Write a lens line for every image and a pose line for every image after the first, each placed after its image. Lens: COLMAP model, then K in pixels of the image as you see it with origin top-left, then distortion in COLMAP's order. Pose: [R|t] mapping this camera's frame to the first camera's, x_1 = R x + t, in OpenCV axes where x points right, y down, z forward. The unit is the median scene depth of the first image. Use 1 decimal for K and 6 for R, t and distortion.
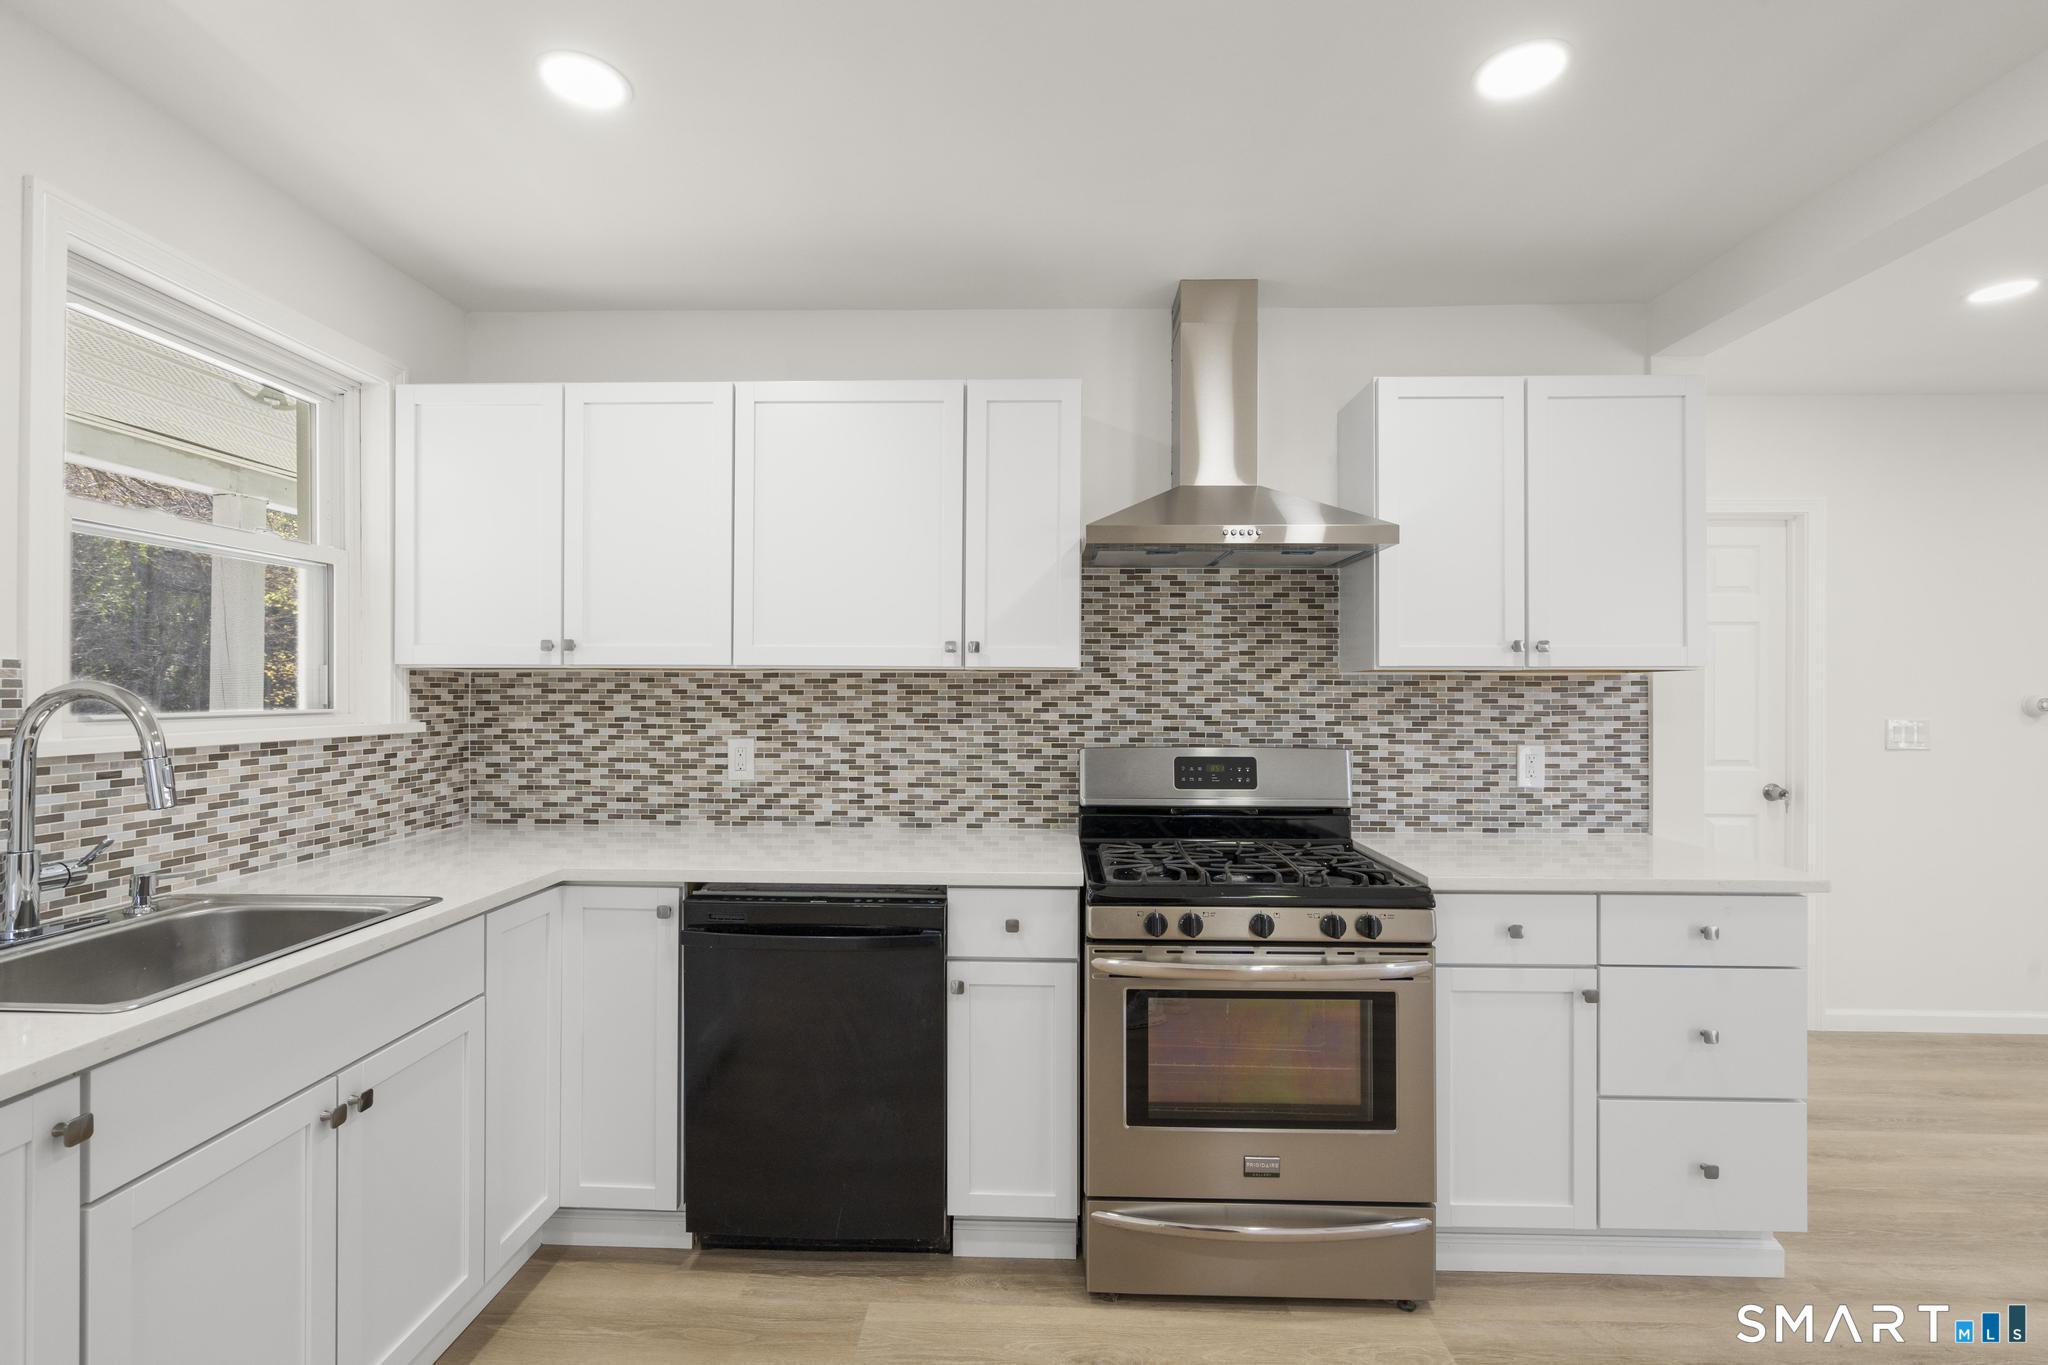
lens RADIAL K [[919.0, 0, 1024.1], [0, 919.0, 688.0], [0, 0, 1]] dist [-0.014016, 0.007849]
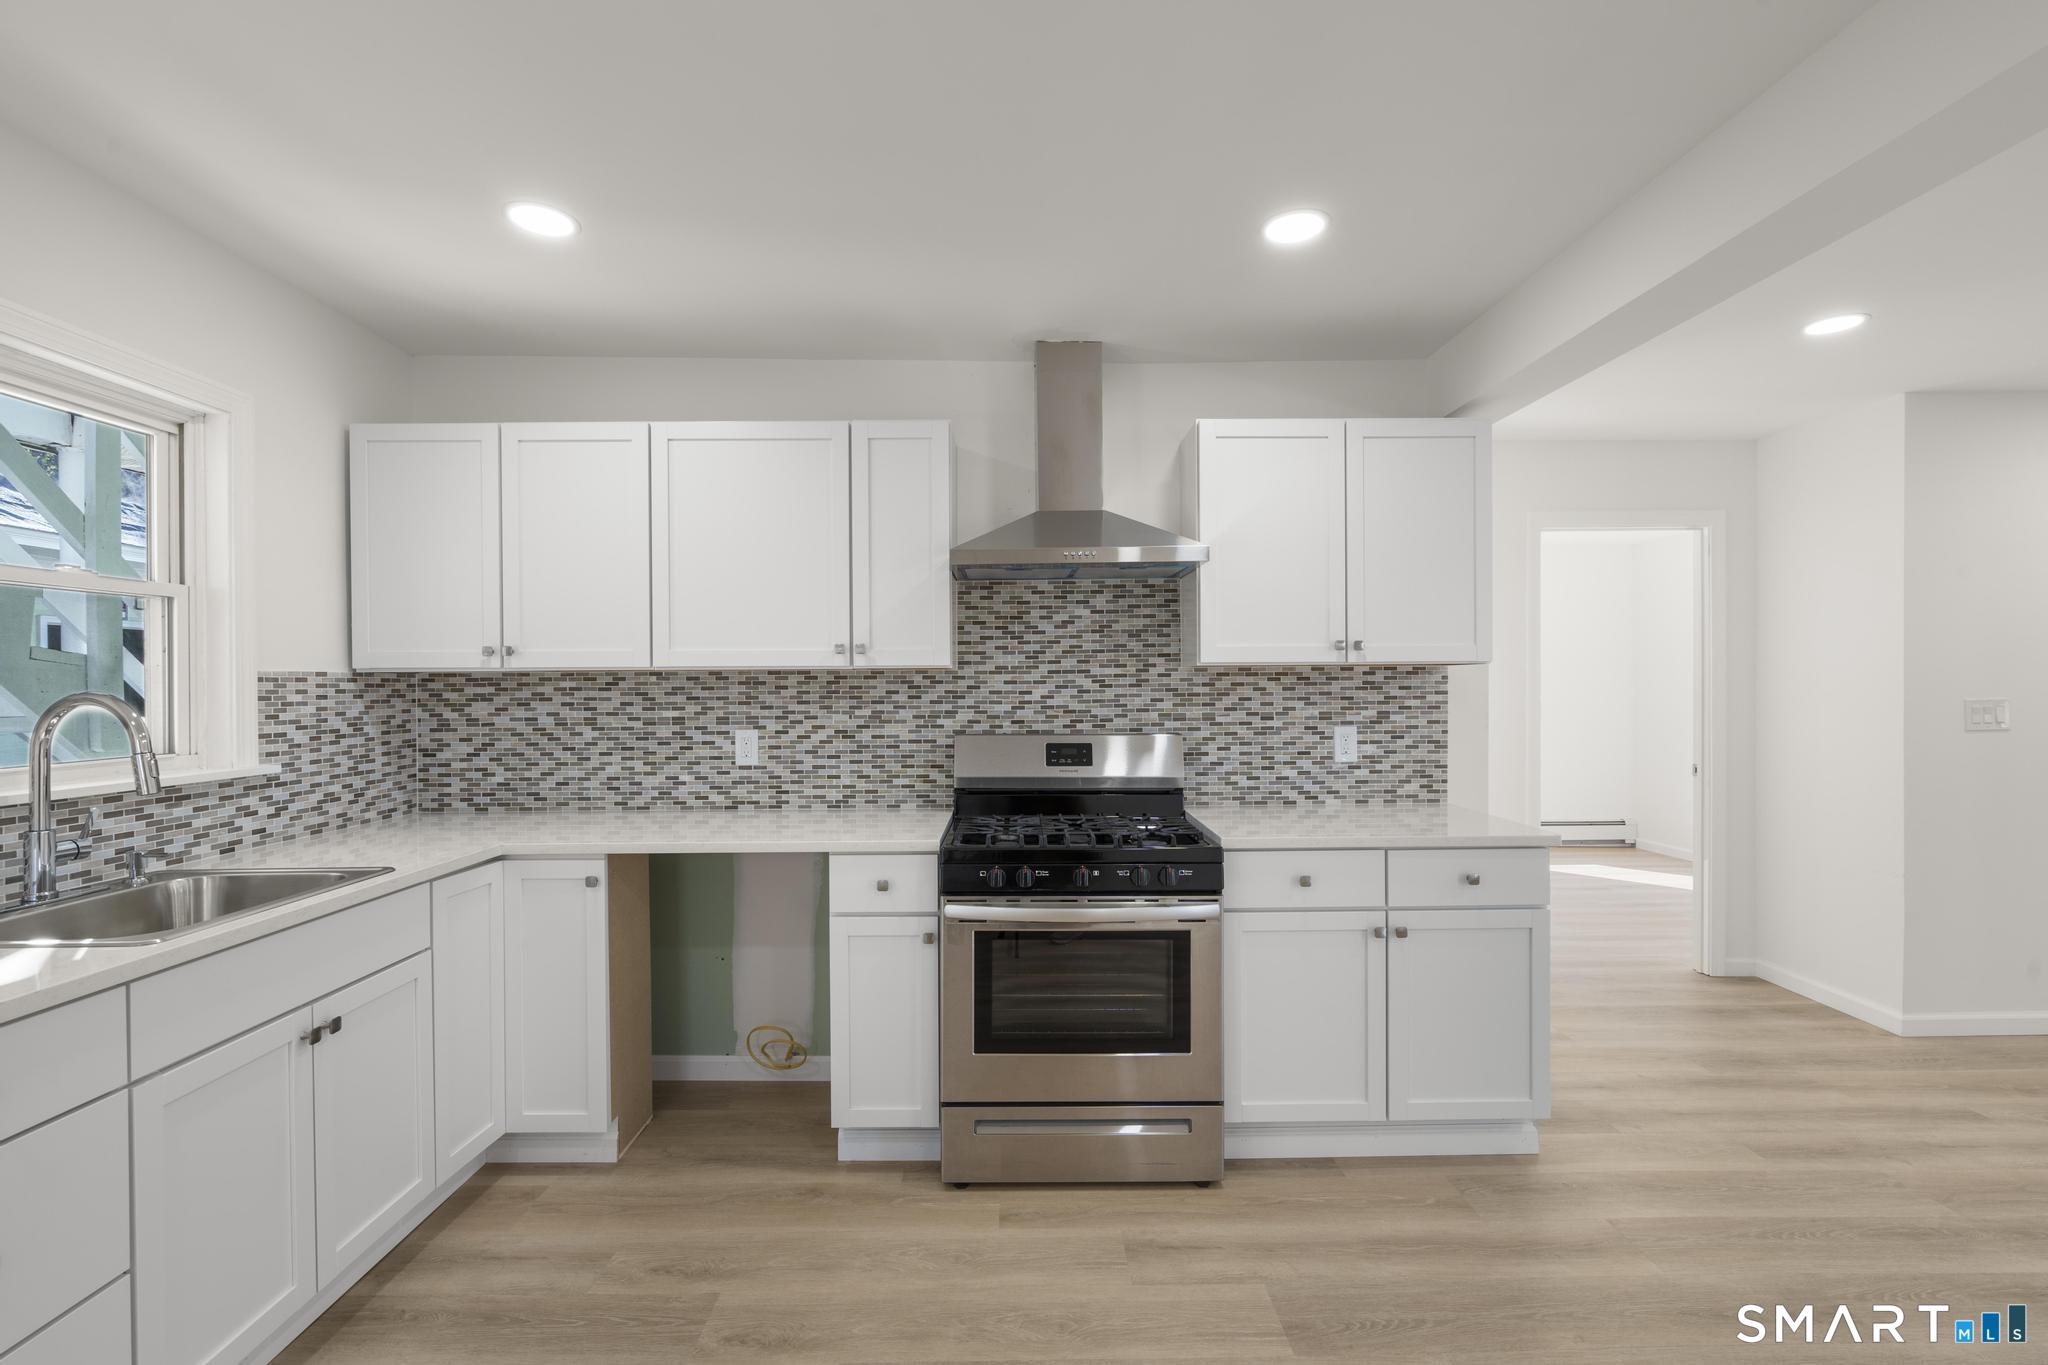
lens RADIAL K [[919.0, 0, 1024.1], [0, 919.0, 688.0], [0, 0, 1]] dist [-0.014016, 0.007849]
pose [[0.999319, -0.009926, 0.035536, 0.097275], [0.009532, 0.999891, 0.011236, -0.007339], [-0.035644, -0.010890, 0.999305, -0.150218]]
